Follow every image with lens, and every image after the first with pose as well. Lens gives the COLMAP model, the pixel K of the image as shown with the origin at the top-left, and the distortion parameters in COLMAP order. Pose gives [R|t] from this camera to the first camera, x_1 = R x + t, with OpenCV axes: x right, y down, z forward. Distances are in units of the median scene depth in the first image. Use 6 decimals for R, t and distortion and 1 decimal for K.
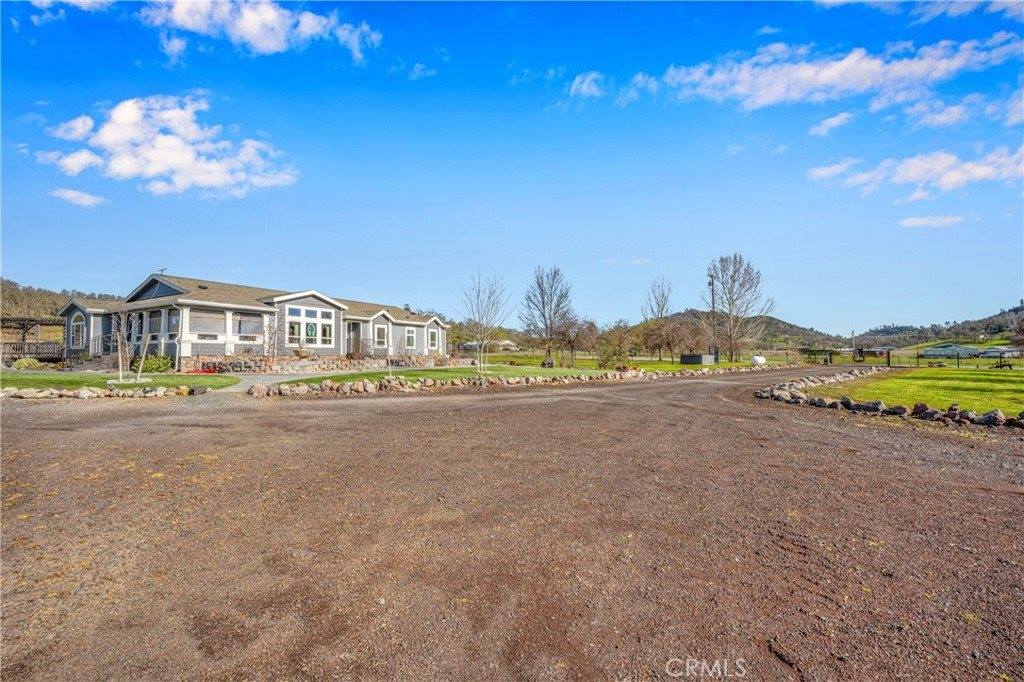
lens RADIAL K [[414.2, 0, 511.8], [0, 414.2, 344.4], [0, 0, 1]] dist [-0.001038, -0.000240]
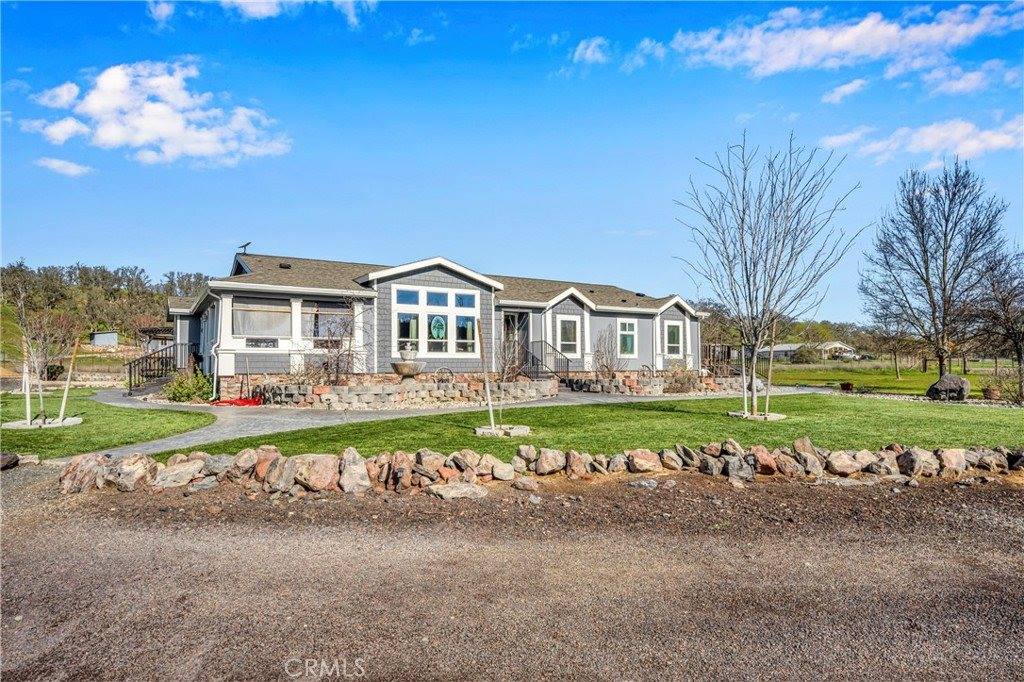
lens RADIAL K [[565.0, 0, 521.2], [0, 565.0, 363.2], [0, 0, 1]] dist [0.006187, -0.002395]
pose [[0.866918, -0.008412, -0.498380, 0.001650], [0.017979, 0.999735, 0.014398, 0.004707], [0.498126, -0.021442, 0.866839, 0.351204]]
